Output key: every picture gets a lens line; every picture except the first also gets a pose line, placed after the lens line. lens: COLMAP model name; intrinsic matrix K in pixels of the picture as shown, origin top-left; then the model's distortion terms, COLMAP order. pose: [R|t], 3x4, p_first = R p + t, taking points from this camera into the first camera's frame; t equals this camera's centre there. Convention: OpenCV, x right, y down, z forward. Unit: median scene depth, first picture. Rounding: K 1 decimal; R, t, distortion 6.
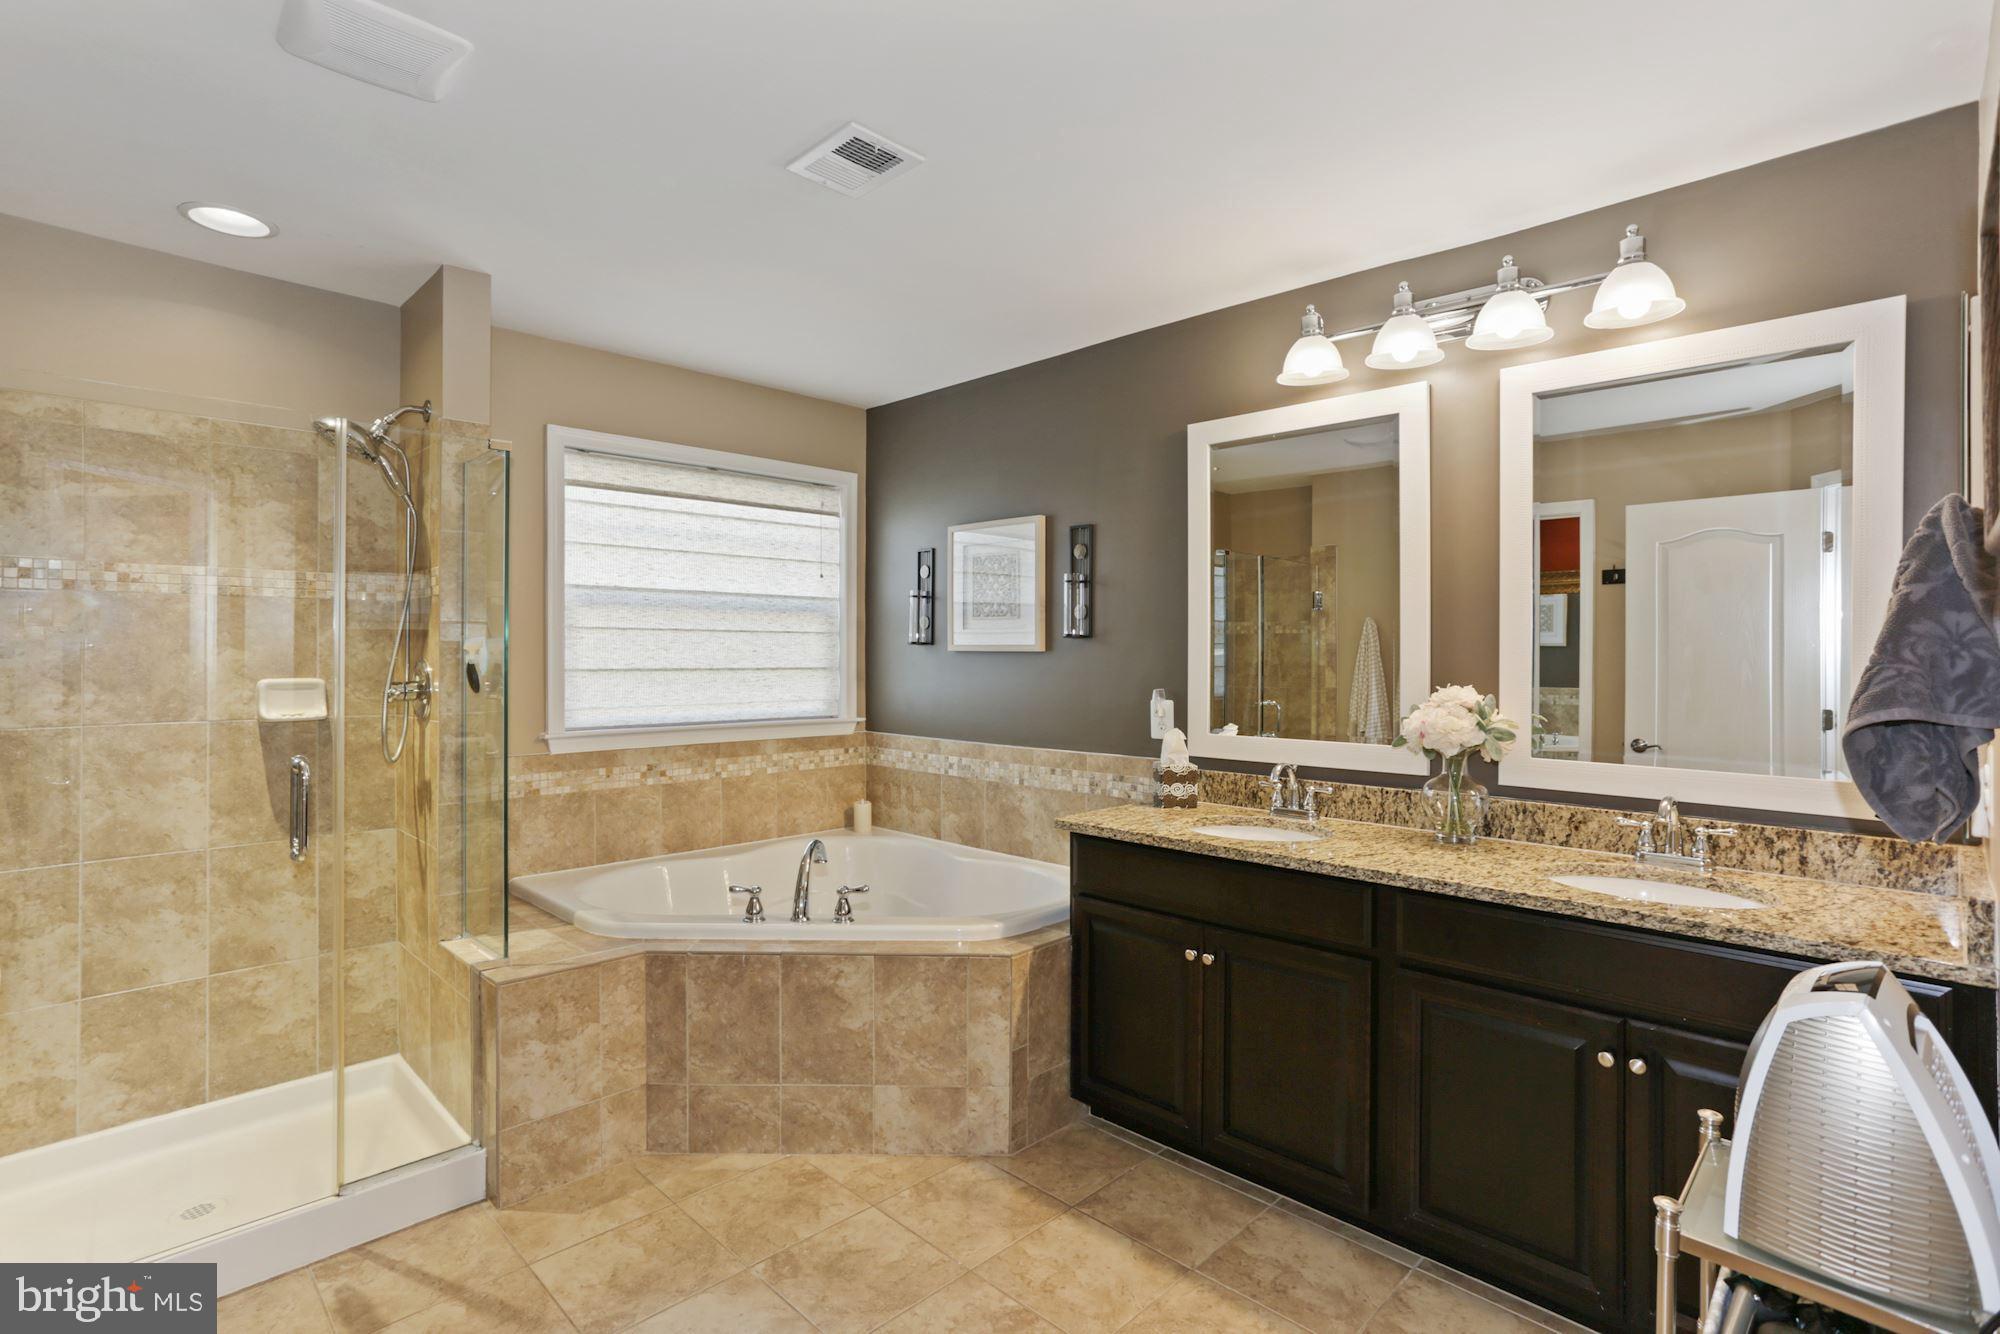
lens RADIAL K [[980.9, 0, 994.0], [0, 980.9, 632.5], [0, 0, 1]] dist [-0.054036, 0.031021]
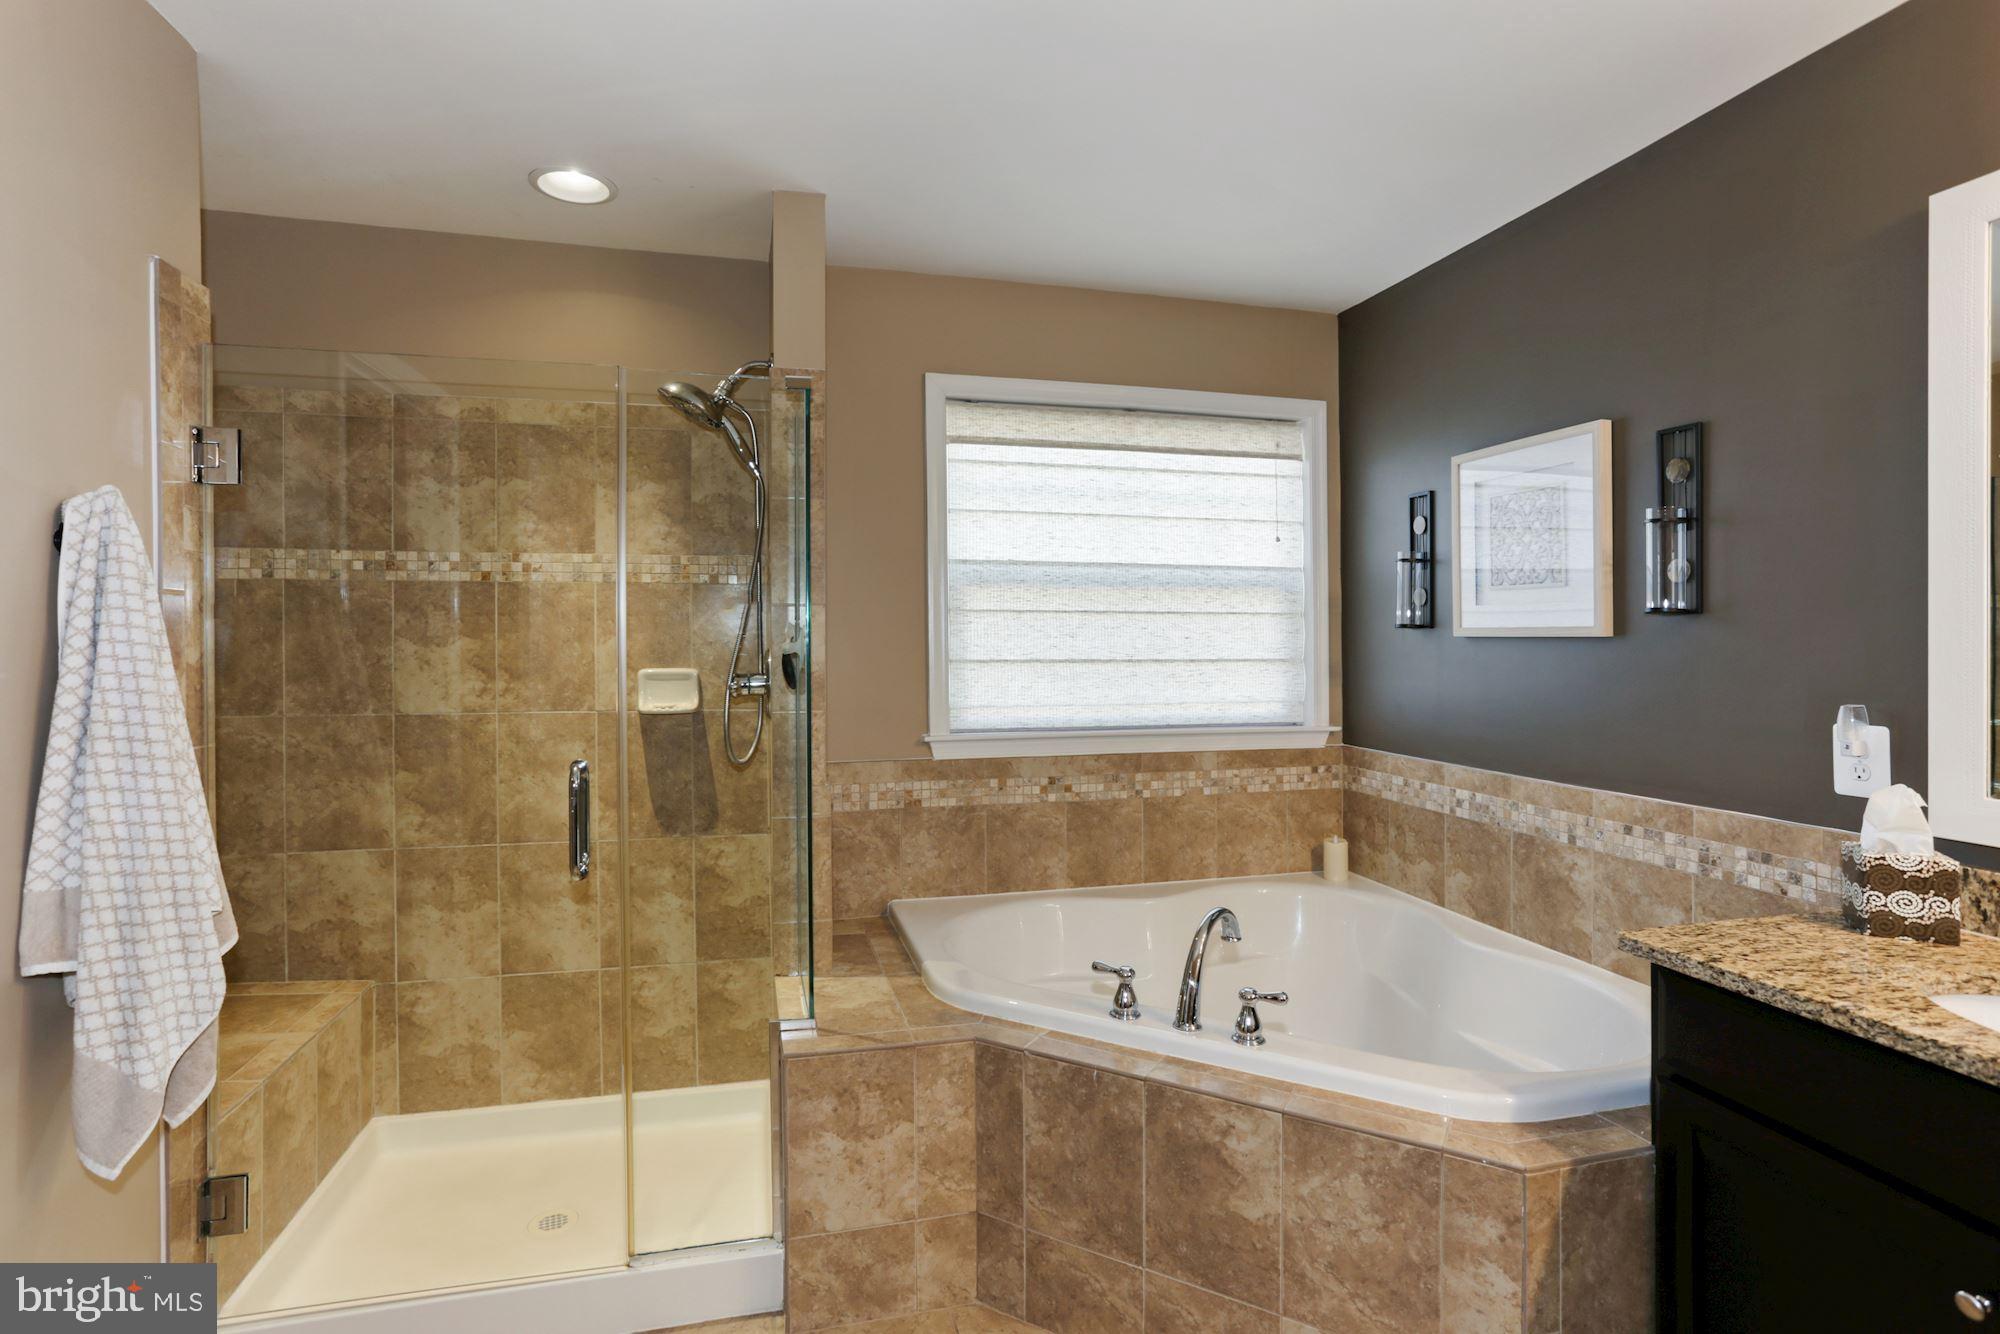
lens RADIAL K [[980.9, 0, 994.0], [0, 980.9, 632.5], [0, 0, 1]] dist [-0.054036, 0.031021]
pose [[0.854603, -0.006767, -0.519237, 0.043251], [0.012901, 0.999883, 0.008203, 0.008557], [0.519121, -0.013709, 0.854591, 0.343740]]
